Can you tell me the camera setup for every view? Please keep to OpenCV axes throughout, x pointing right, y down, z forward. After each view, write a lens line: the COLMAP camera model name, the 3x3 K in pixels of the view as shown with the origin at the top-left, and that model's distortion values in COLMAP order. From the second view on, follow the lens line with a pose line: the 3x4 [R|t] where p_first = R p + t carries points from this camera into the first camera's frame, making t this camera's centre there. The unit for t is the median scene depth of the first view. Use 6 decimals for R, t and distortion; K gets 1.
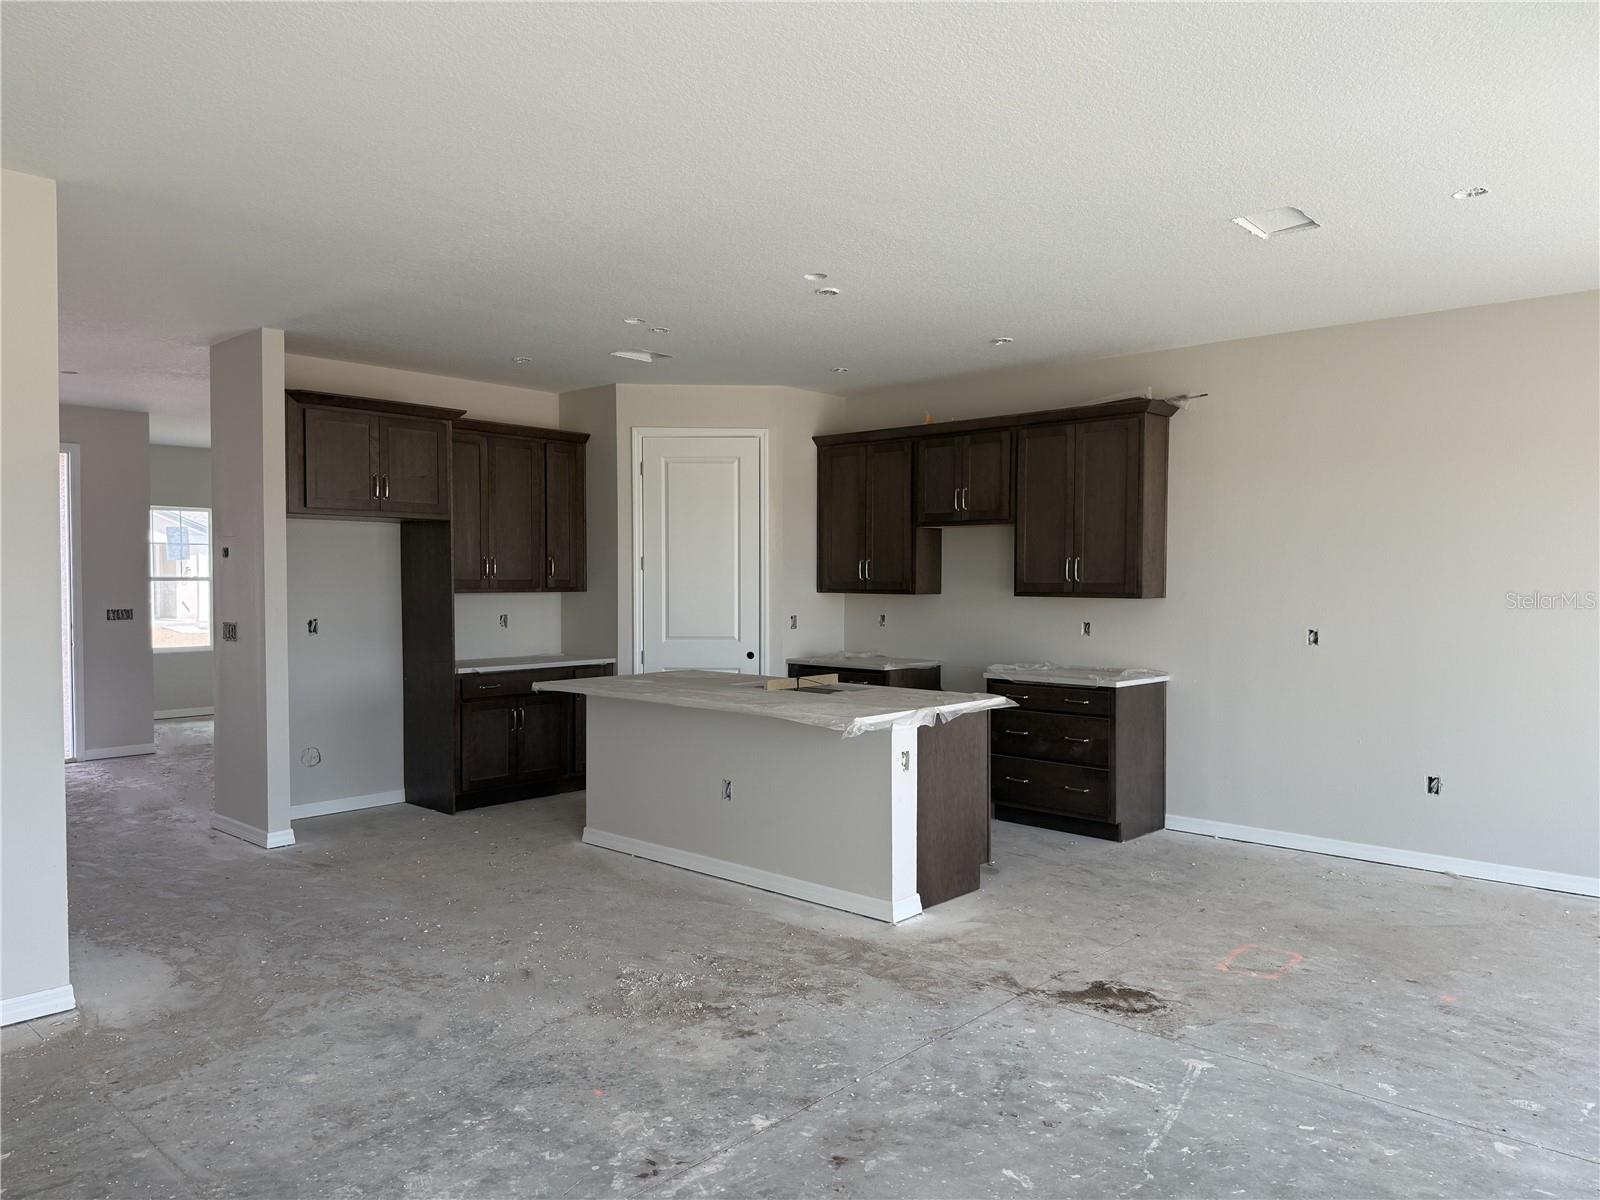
lens RADIAL K [[1130.3, 0, 813.0], [0, 1130.3, 601.9], [0, 0, 1]] dist [0.062038, -0.077601]
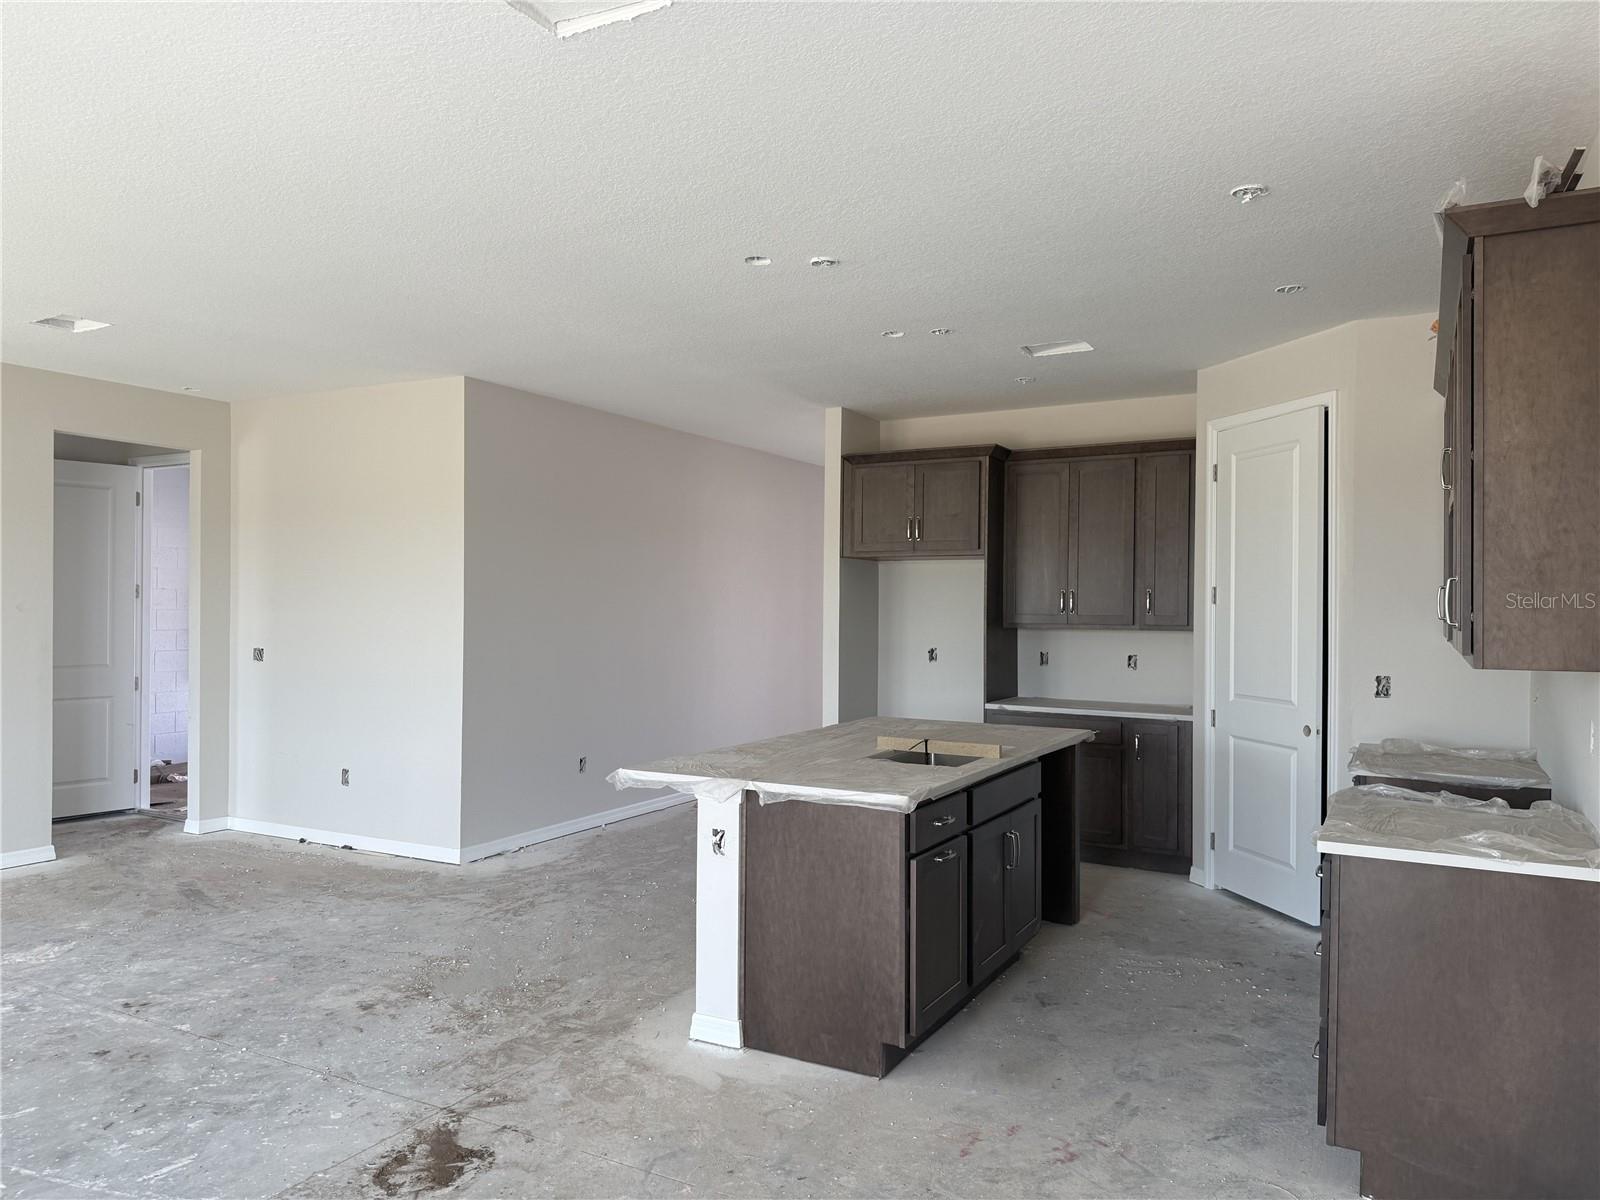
lens RADIAL K [[1130.5, 0, 758.0], [0, 1130.5, 581.7], [0, 0, 1]] dist [0.014676, -0.004372]
pose [[0.211370, -0.020301, -0.977195, 0.661153], [-0.027295, 0.999272, -0.026664, -0.017736], [0.977025, 0.032309, 0.210662, 0.647733]]
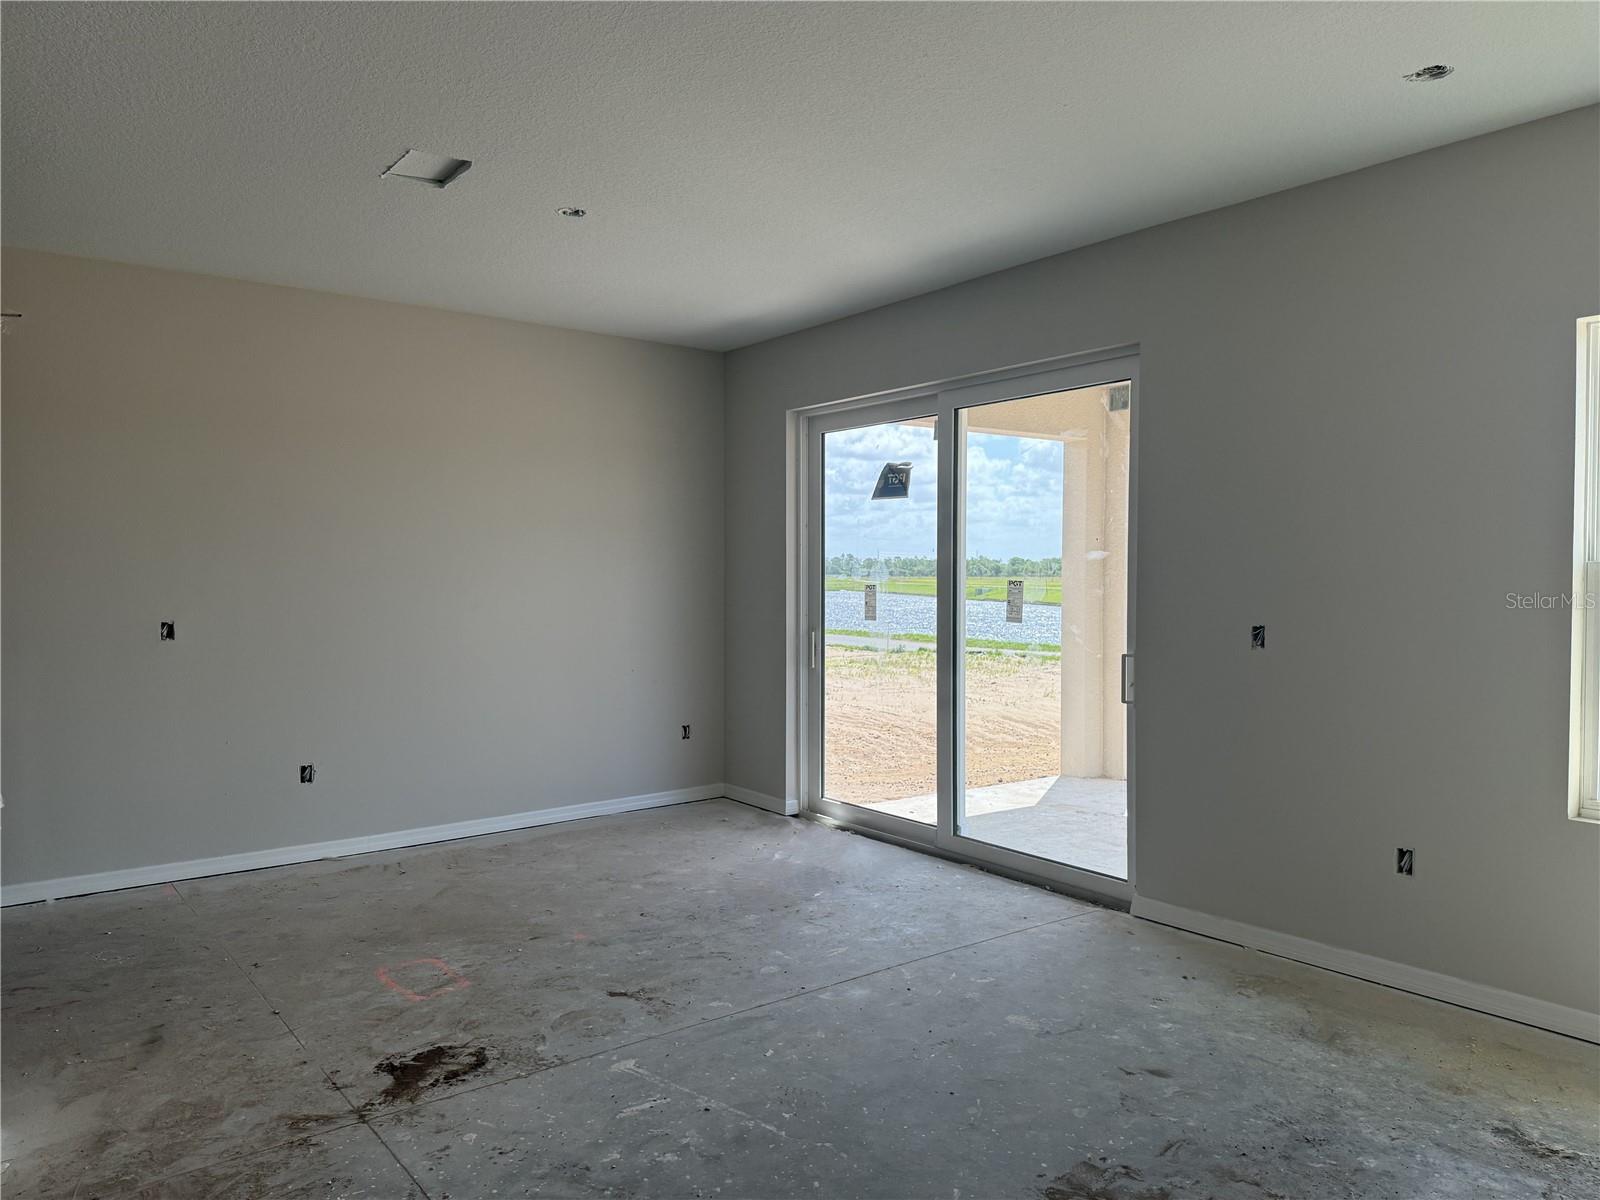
lens RADIAL K [[1114.6, 0, 800.0], [0, 1114.6, 600.0], [0, 0, 1]] dist [-0.007336, -0.007856]
pose [[0.169320, -0.027842, 0.985168, -0.295663], [0.023408, 0.999433, 0.024222, -0.003351], [-0.985283, 0.018960, 0.169875, 0.369345]]
